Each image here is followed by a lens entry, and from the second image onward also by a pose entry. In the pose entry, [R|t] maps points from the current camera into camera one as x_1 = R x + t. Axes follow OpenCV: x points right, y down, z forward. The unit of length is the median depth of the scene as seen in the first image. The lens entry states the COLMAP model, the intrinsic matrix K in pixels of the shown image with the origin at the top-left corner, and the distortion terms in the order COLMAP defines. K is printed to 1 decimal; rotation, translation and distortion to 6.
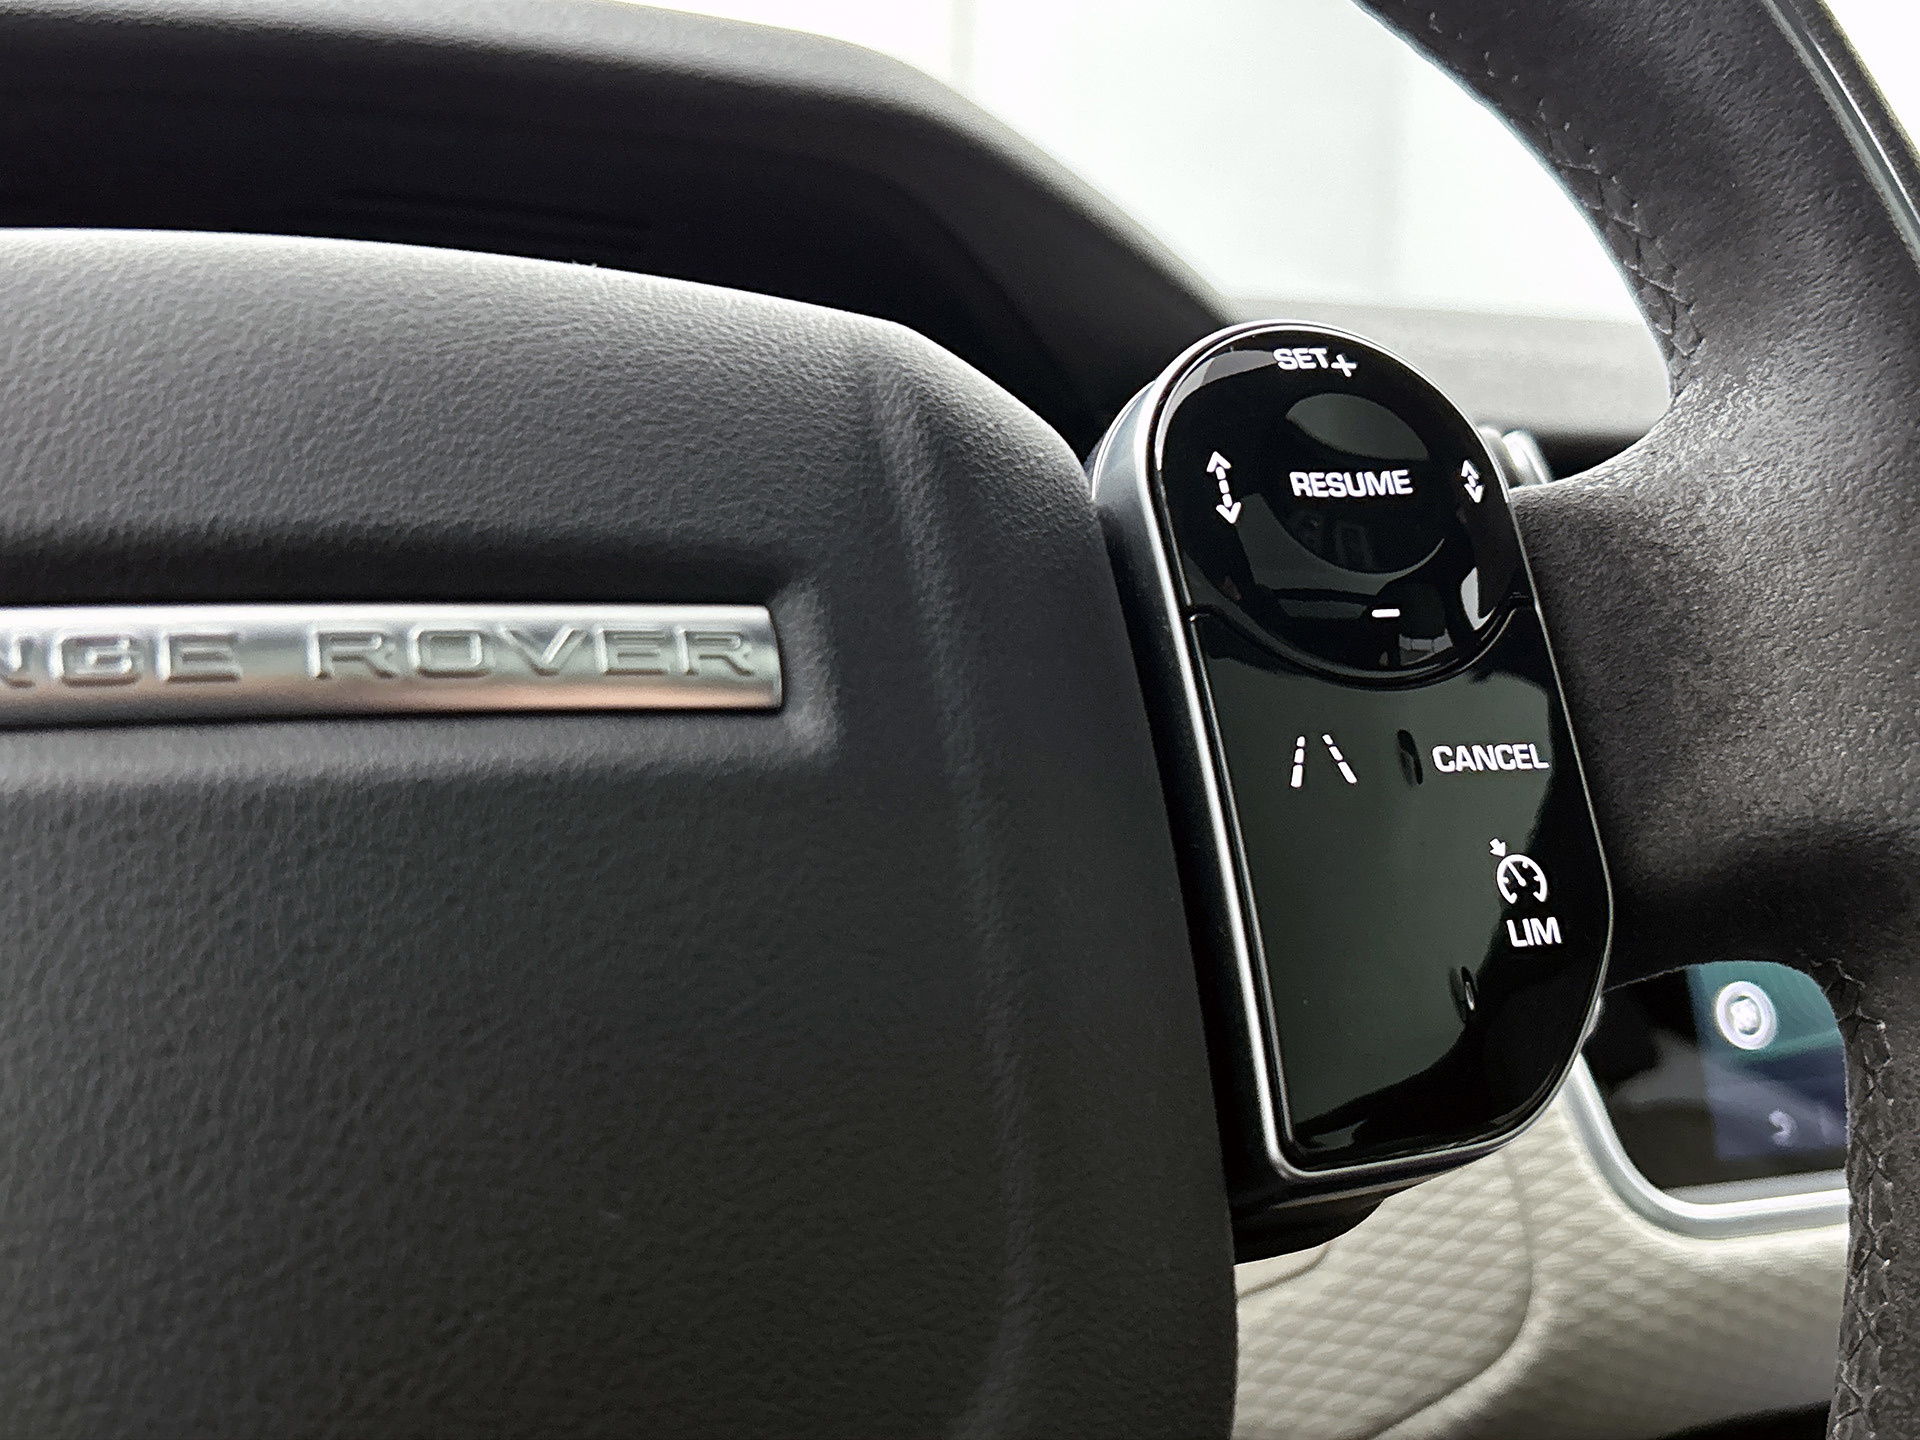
lens RADIAL K [[2210.5, 0, 964.0], [0, 2210.5, 737.7], [0, 0, 1]] dist [0.064990, 0.000000]
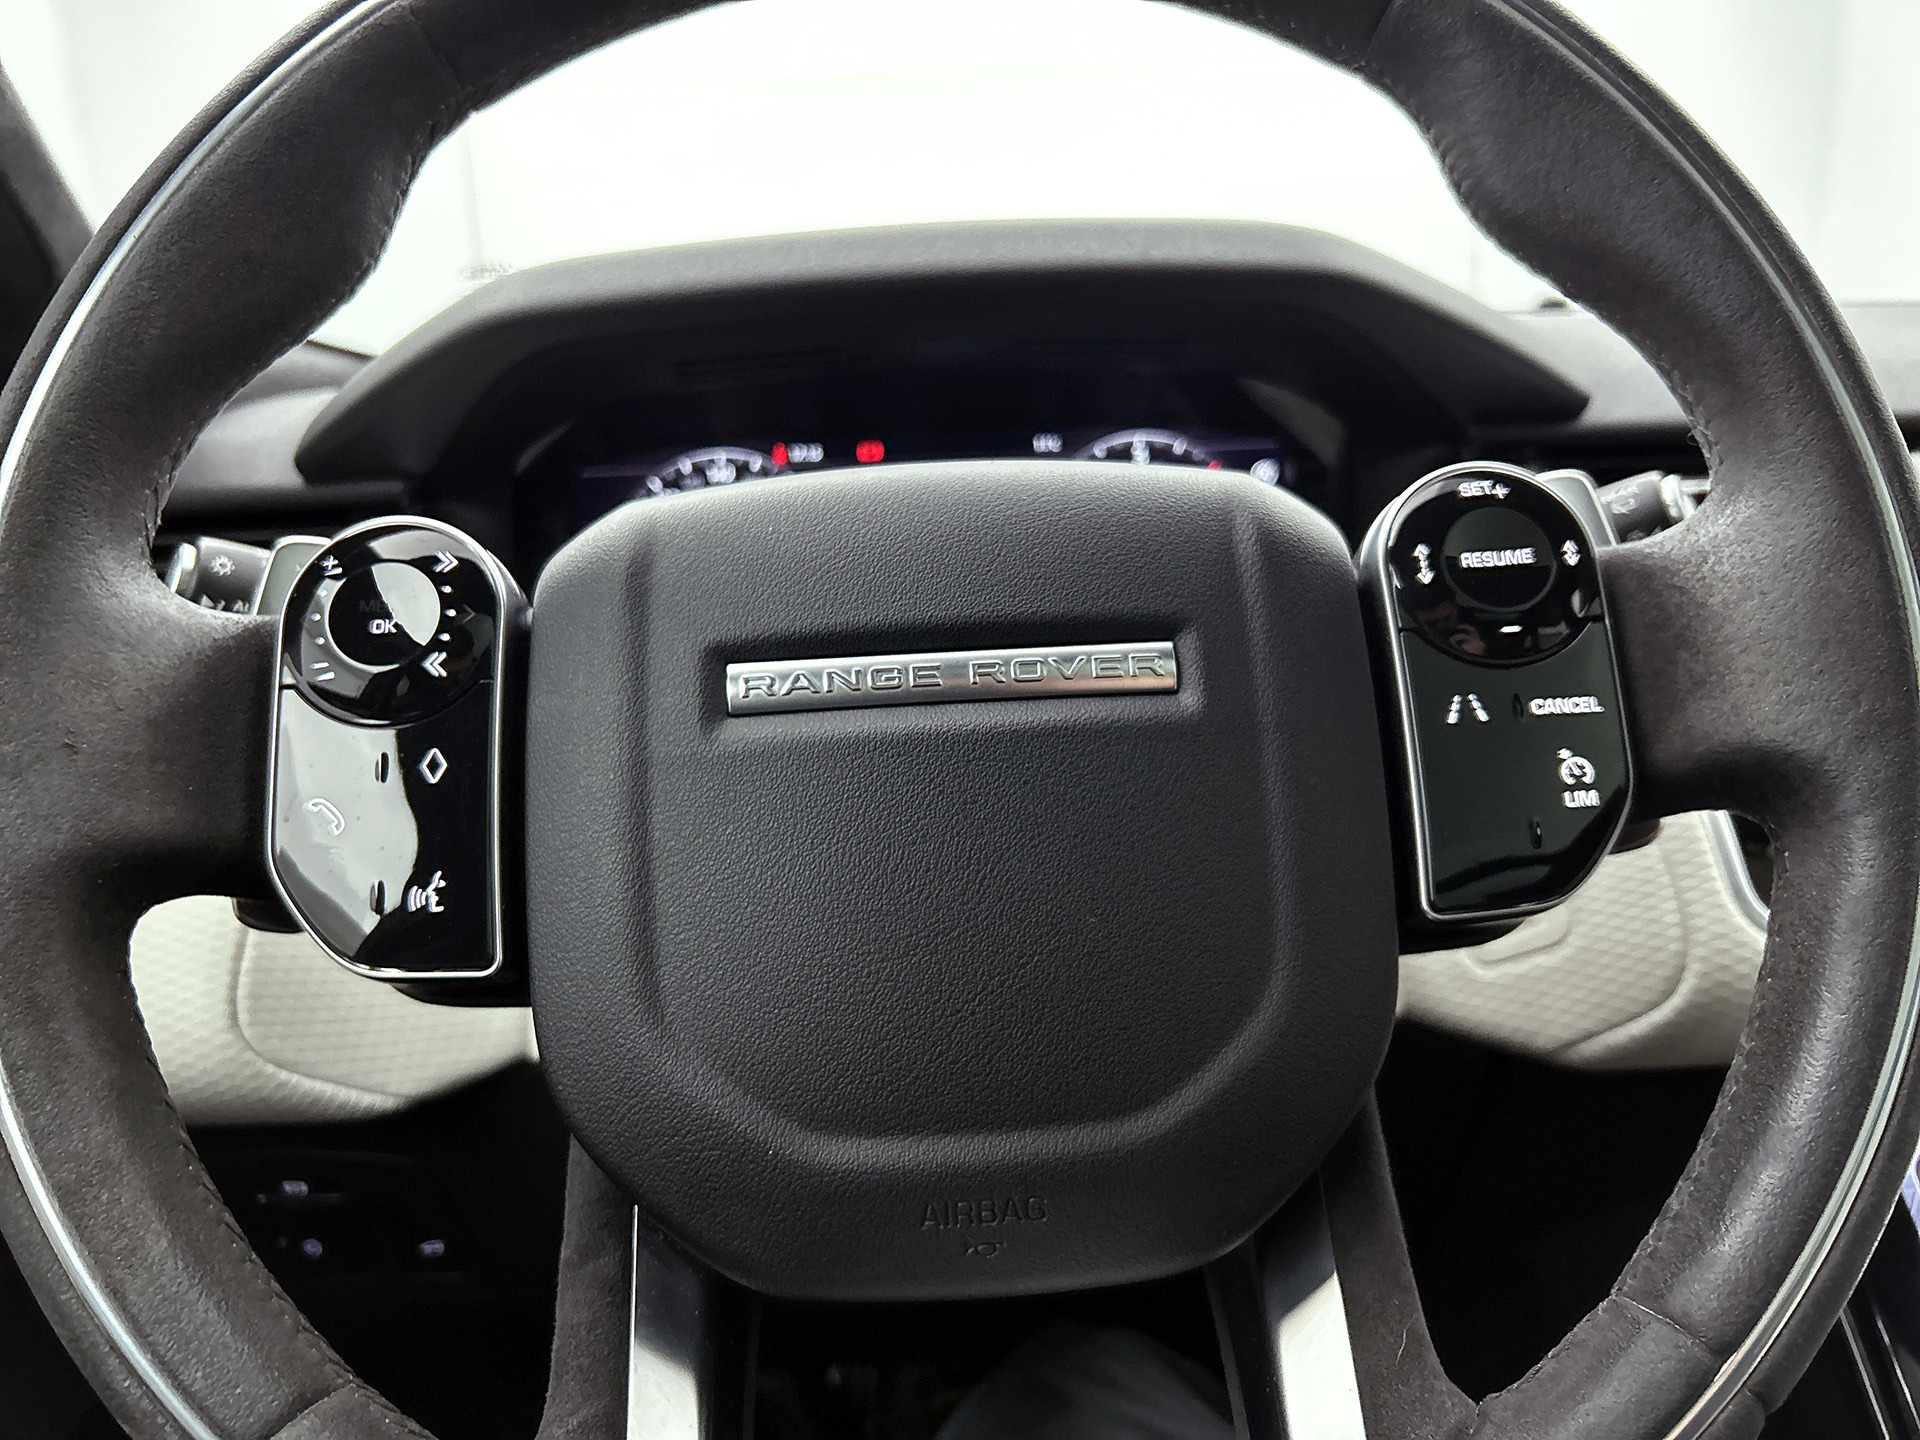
lens RADIAL K [[1452.4, 0, 962.1], [0, 1452.4, 711.0], [0, 0, 1]] dist [0.021474, -0.038273]
pose [[0.938182, 0.020972, -0.345506, 0.181437], [0.019792, 0.993280, 0.114033, -0.137886], [0.345576, -0.113821, 0.931462, -0.341793]]
